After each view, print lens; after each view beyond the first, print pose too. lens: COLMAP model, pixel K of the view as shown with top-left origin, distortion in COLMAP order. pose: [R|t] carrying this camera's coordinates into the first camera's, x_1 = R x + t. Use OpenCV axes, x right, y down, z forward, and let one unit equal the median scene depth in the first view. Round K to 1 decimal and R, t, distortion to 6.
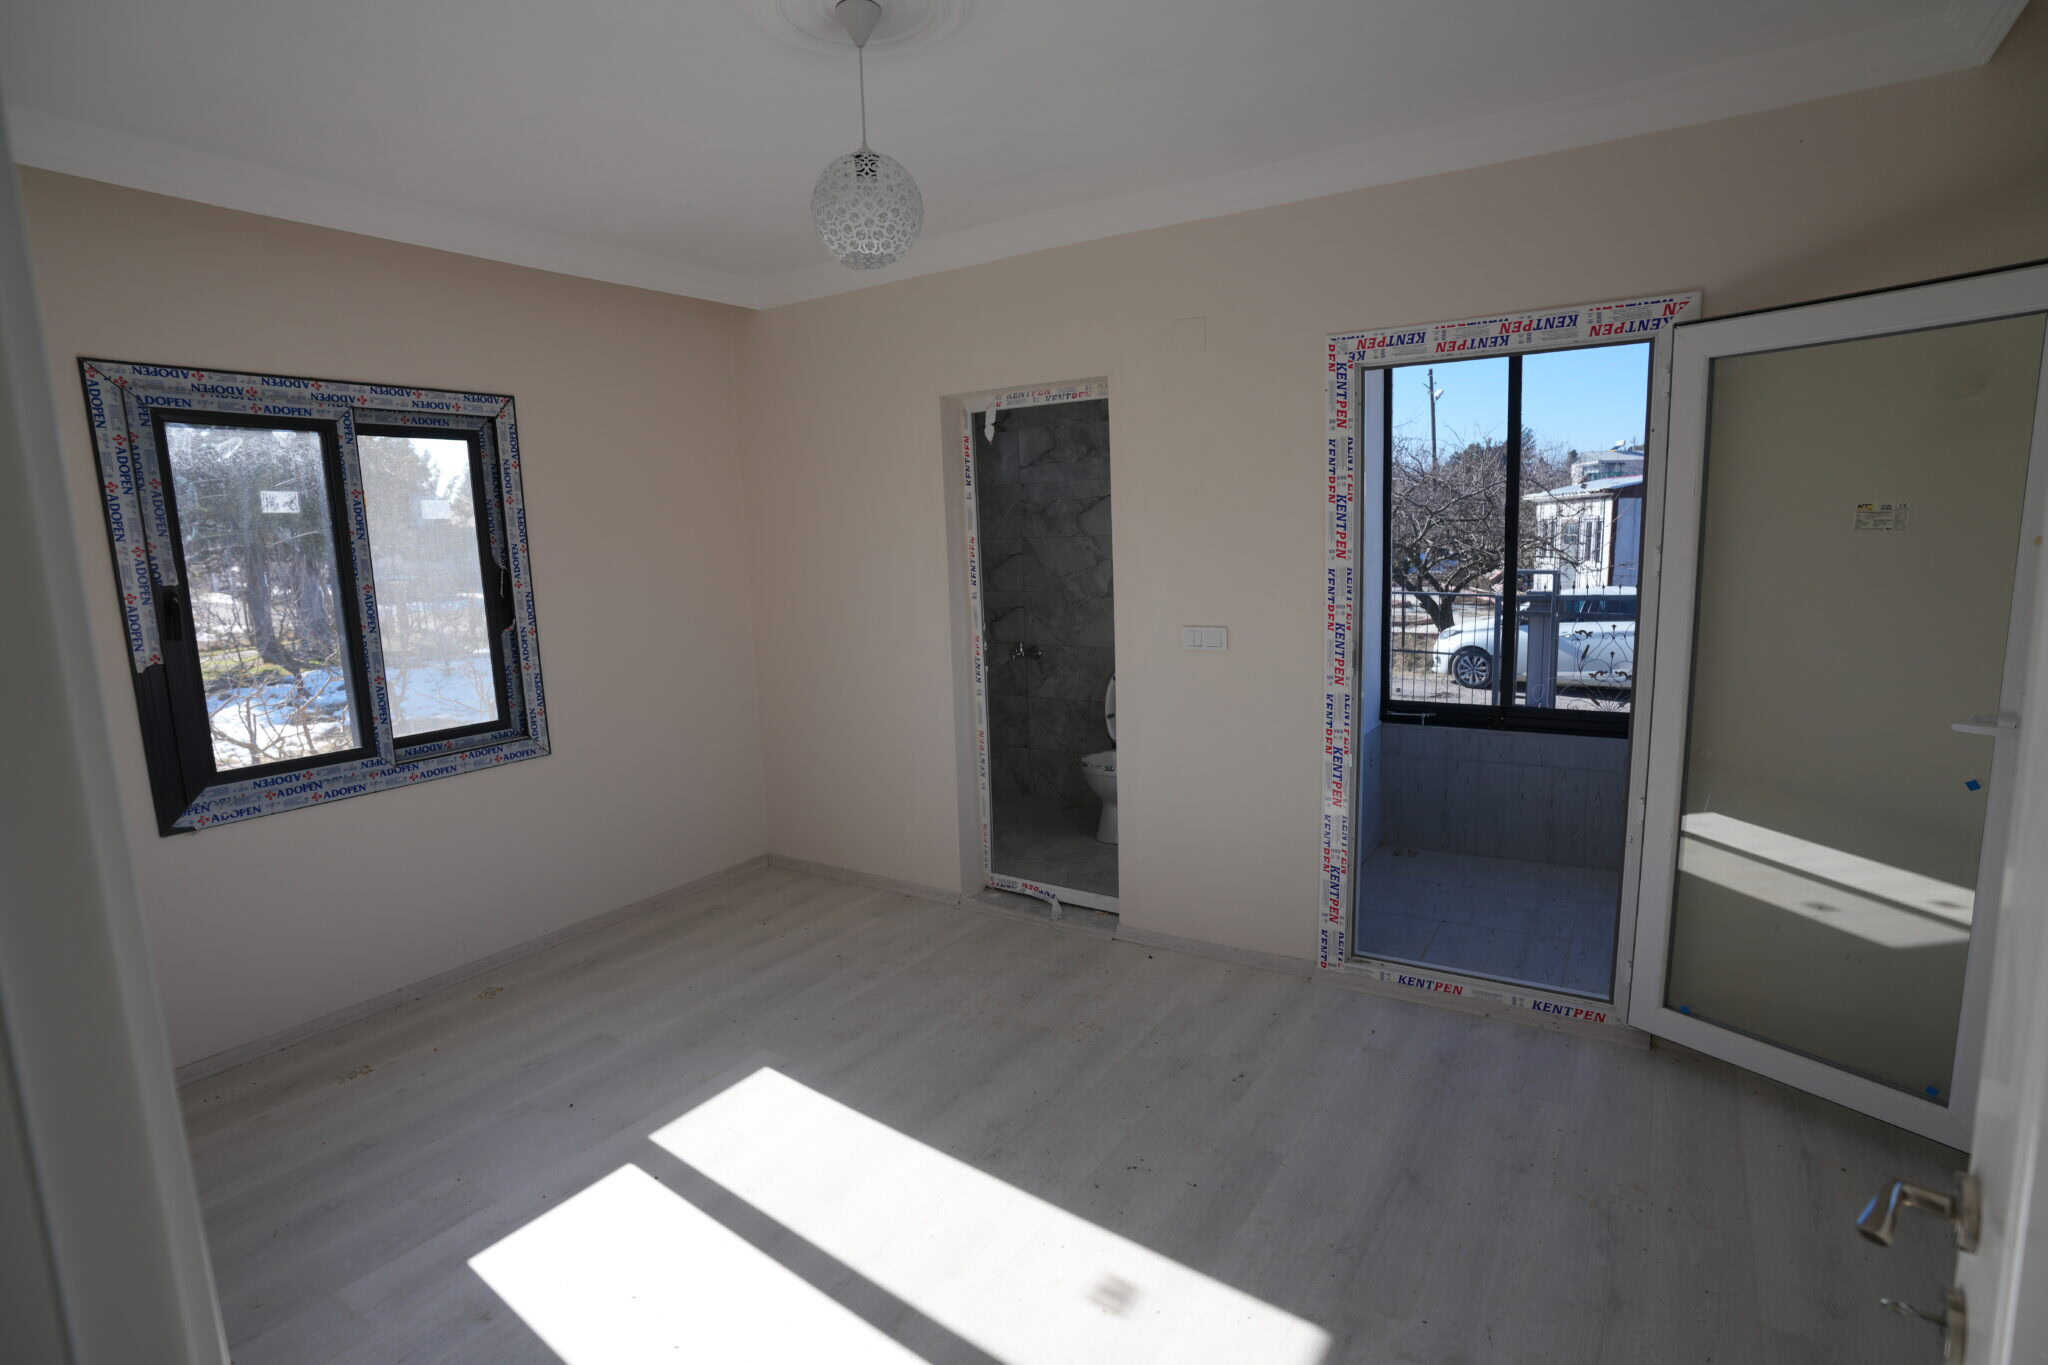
lens RADIAL K [[991.6, 0, 1024.0], [0, 991.6, 682.5], [0, 0, 1]] dist [-0.003515, -0.000473]
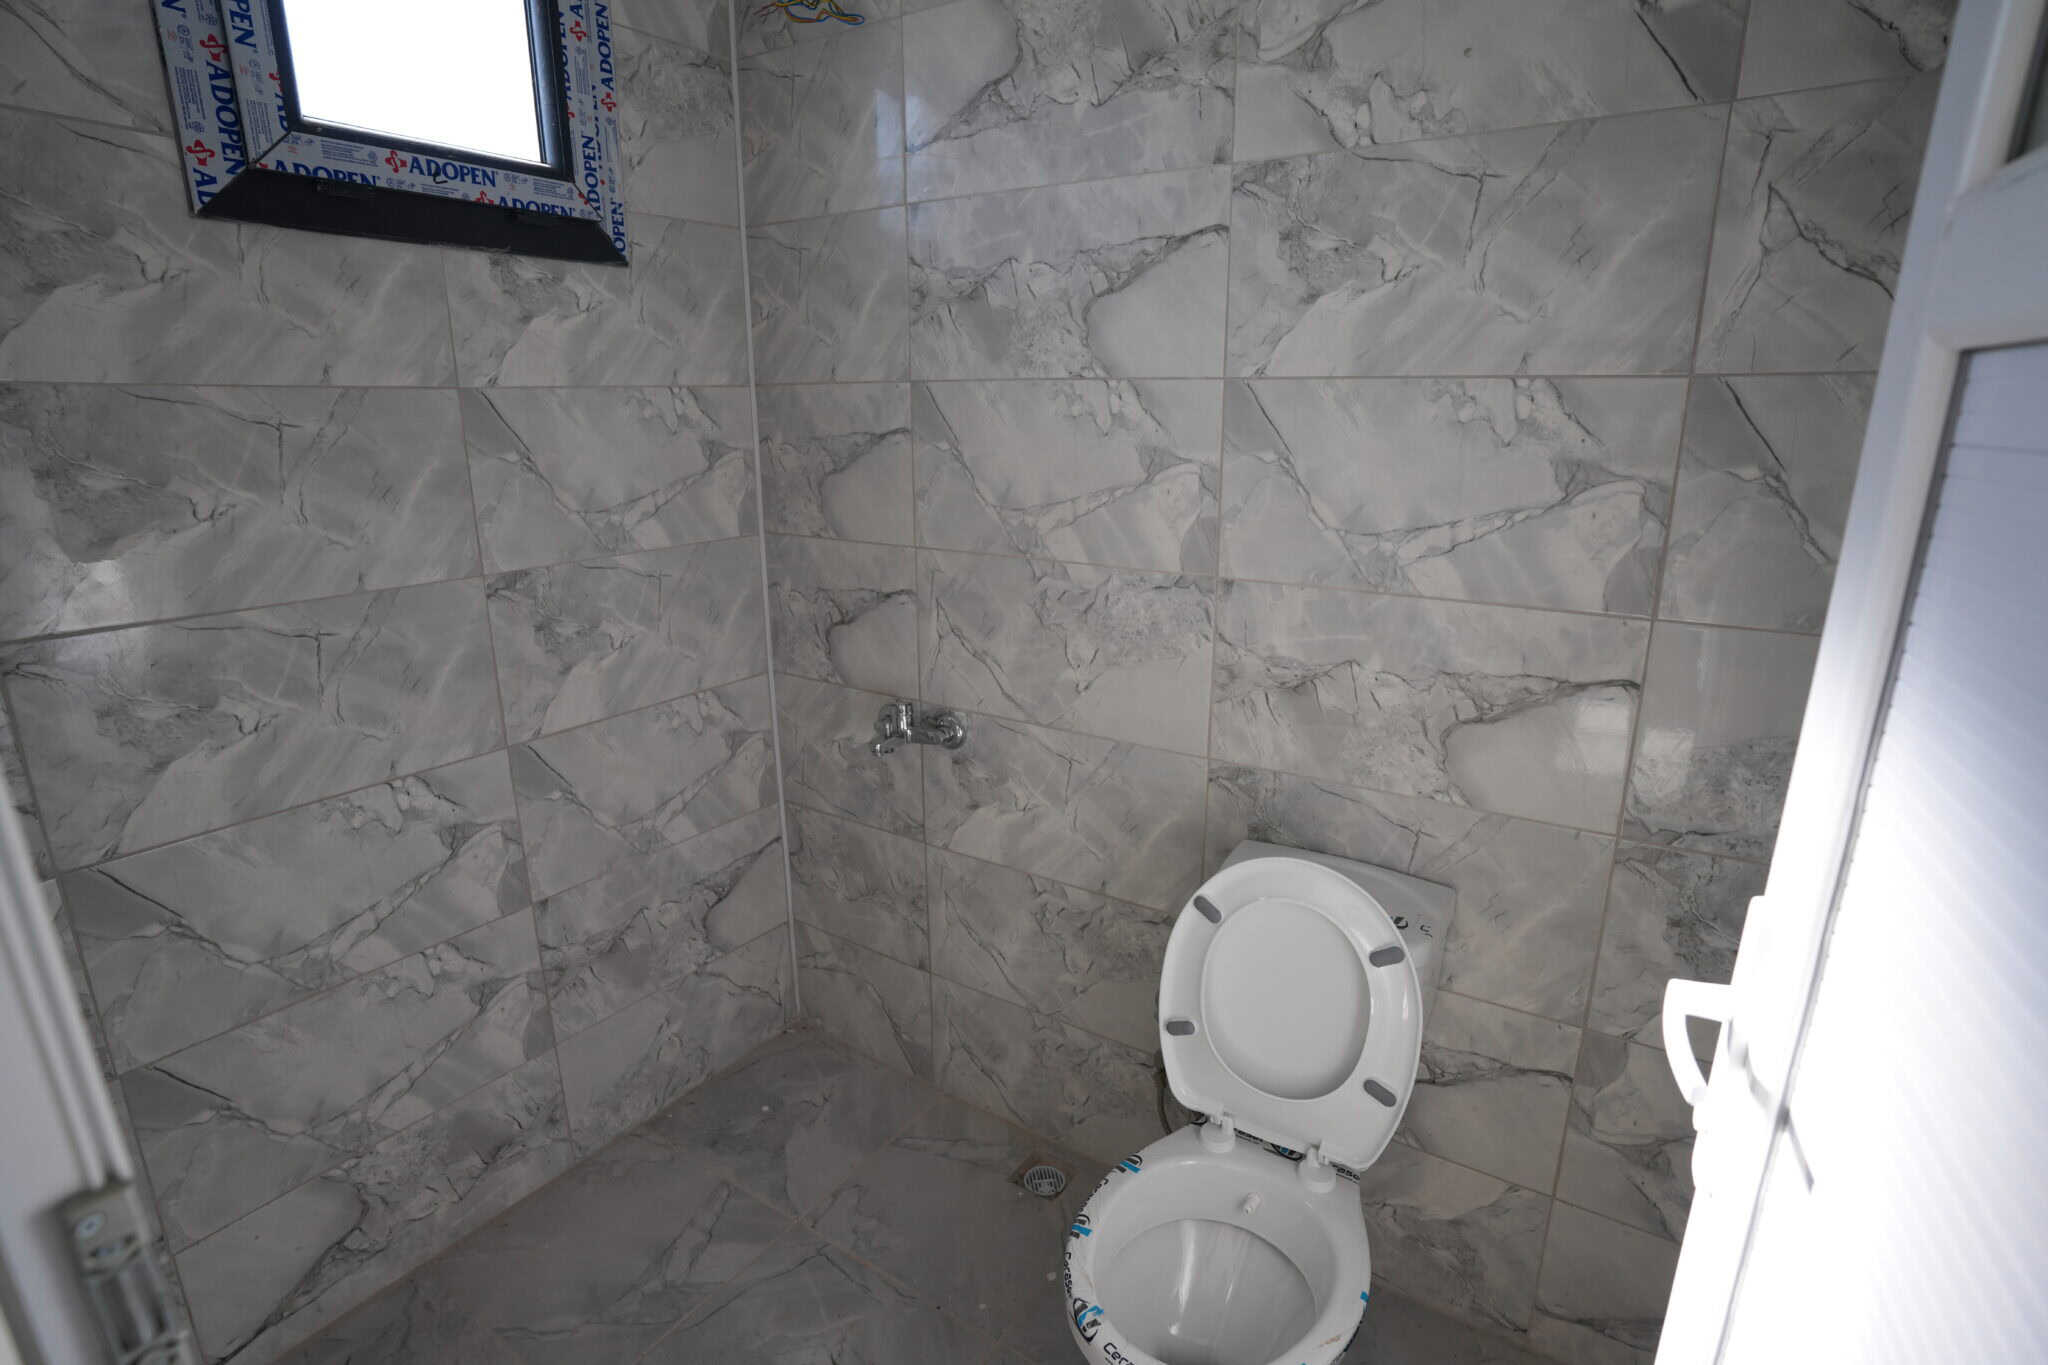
lens RADIAL K [[991.6, 0, 1024.0], [0, 991.6, 682.5], [0, 0, 1]] dist [-0.003515, -0.000473]
pose [[0.999521, 0.025607, 0.017353, 0.031024], [-0.027631, 0.991303, 0.128669, -0.089234], [-0.013908, -0.129087, 0.991536, 0.652022]]
